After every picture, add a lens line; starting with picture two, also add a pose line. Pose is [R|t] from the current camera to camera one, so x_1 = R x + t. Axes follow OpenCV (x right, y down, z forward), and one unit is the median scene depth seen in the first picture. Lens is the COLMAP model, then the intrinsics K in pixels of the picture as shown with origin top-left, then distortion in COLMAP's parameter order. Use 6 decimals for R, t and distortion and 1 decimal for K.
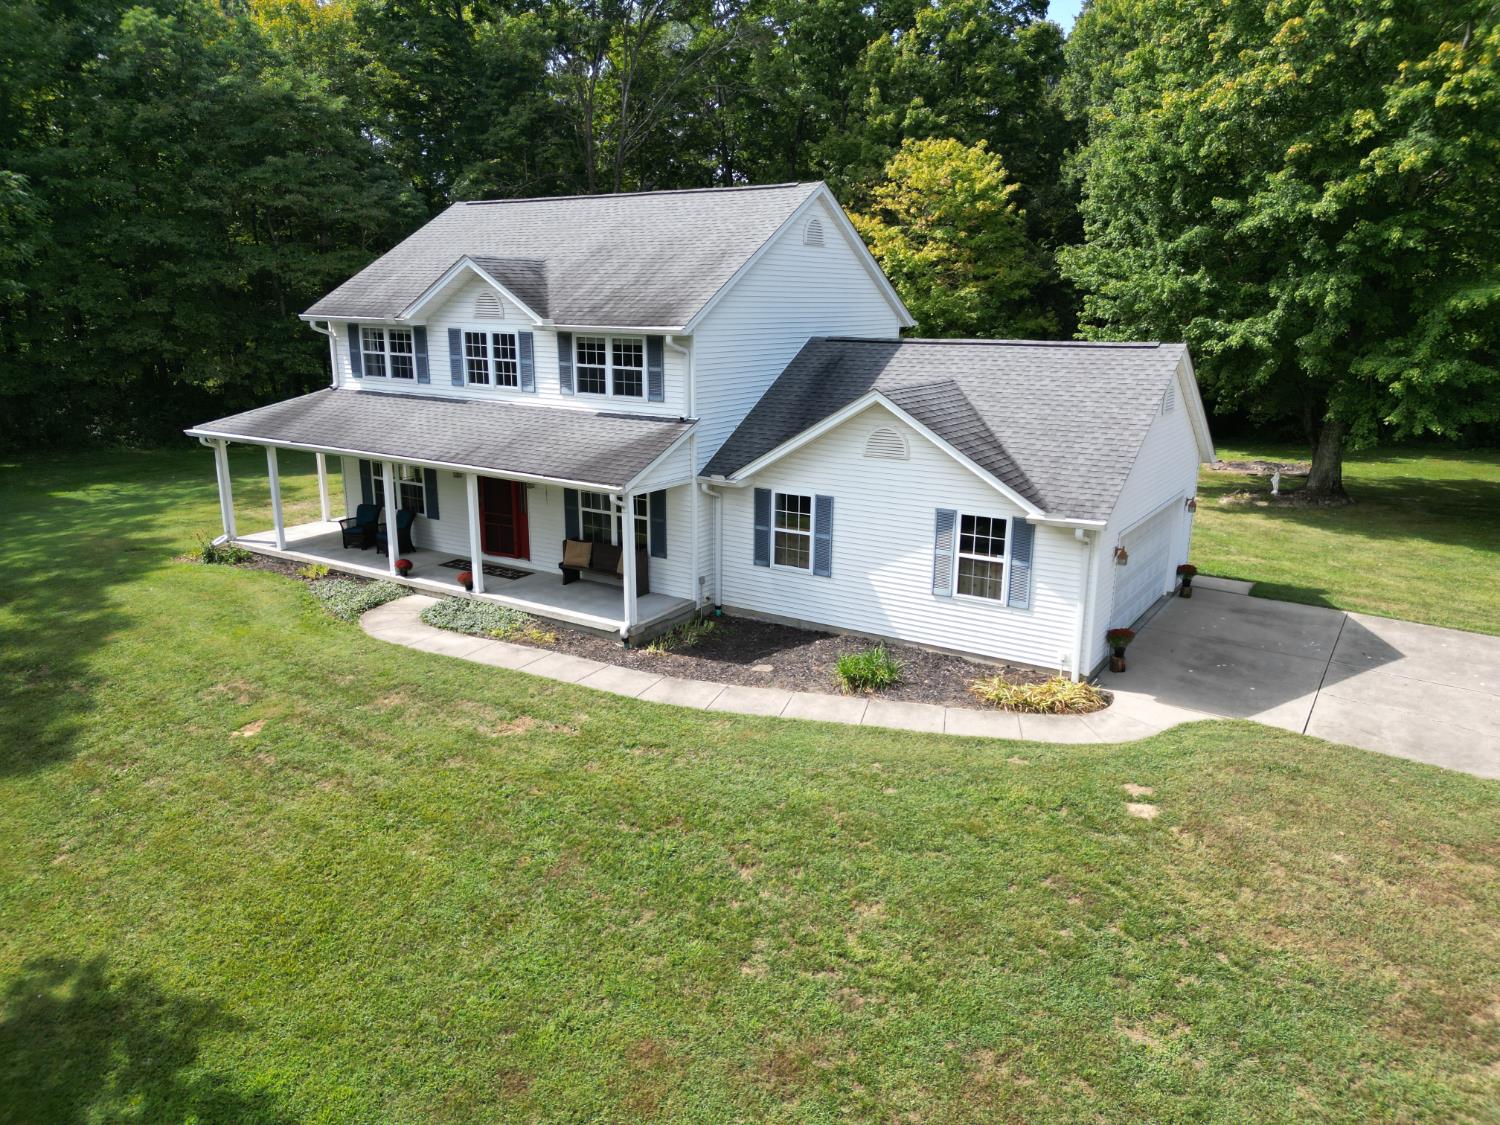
lens RADIAL K [[1043.6, 0, 742.7], [0, 1043.6, 585.3], [0, 0, 1]] dist [0.085118, -0.078196]
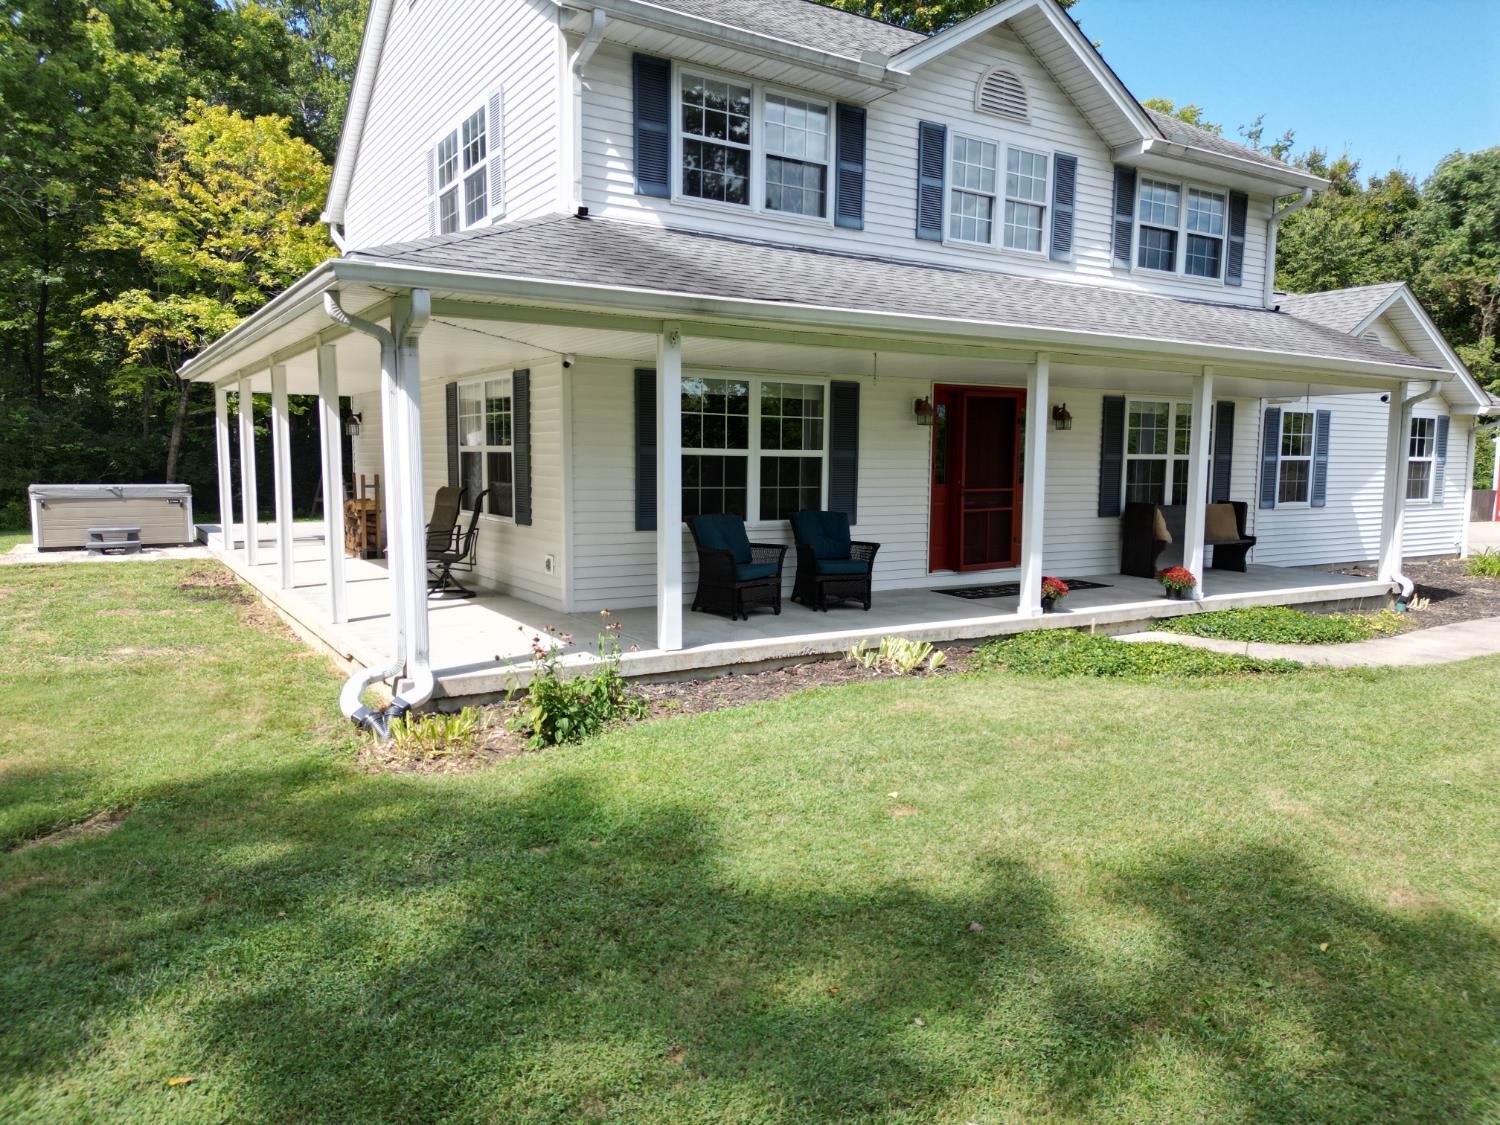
lens RADIAL K [[1043.6, 0, 742.7], [0, 1043.6, 585.3], [0, 0, 1]] dist [0.085118, -0.078196]
pose [[0.420245, -0.113699, 0.900259, -0.843620], [0.227361, 0.973665, 0.016837, -0.062488], [-0.878465, 0.197608, 0.435029, 0.964259]]
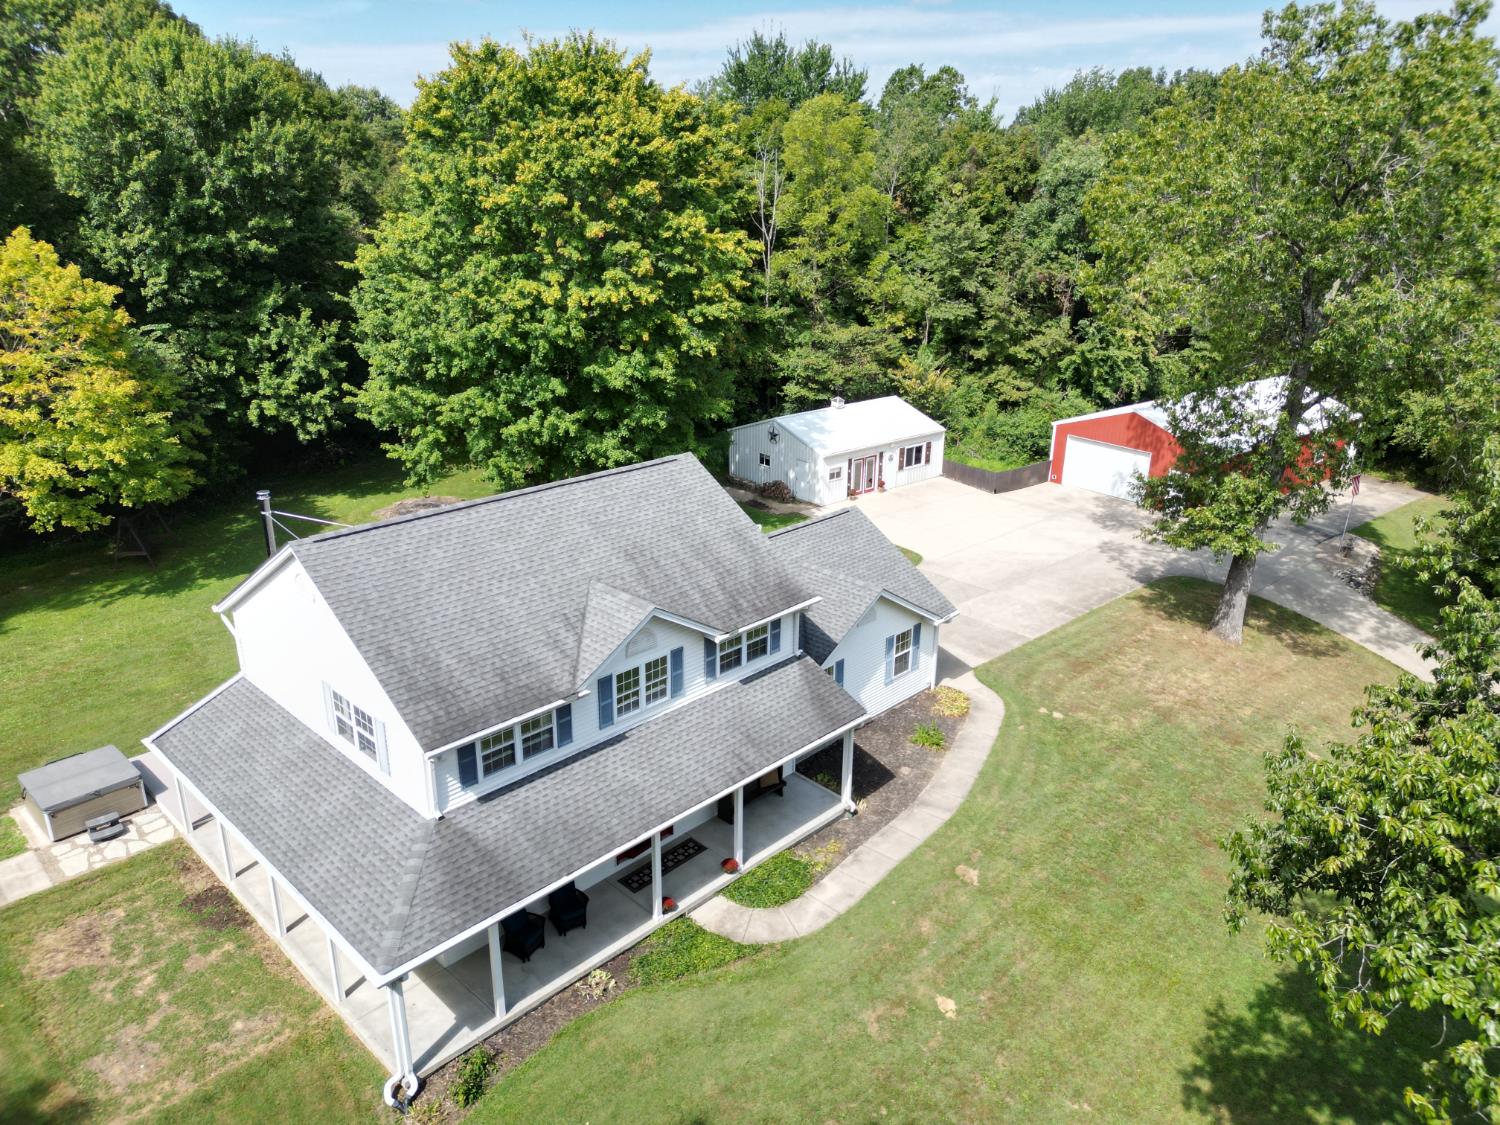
lens RADIAL K [[1043.6, 0, 742.7], [0, 1043.6, 585.3], [0, 0, 1]] dist [0.085118, -0.078196]
pose [[0.198034, -0.365661, 0.909436, -1.194201], [0.246829, 0.916516, 0.314760, -0.644029], [-0.948609, 0.162142, 0.271757, 0.631079]]
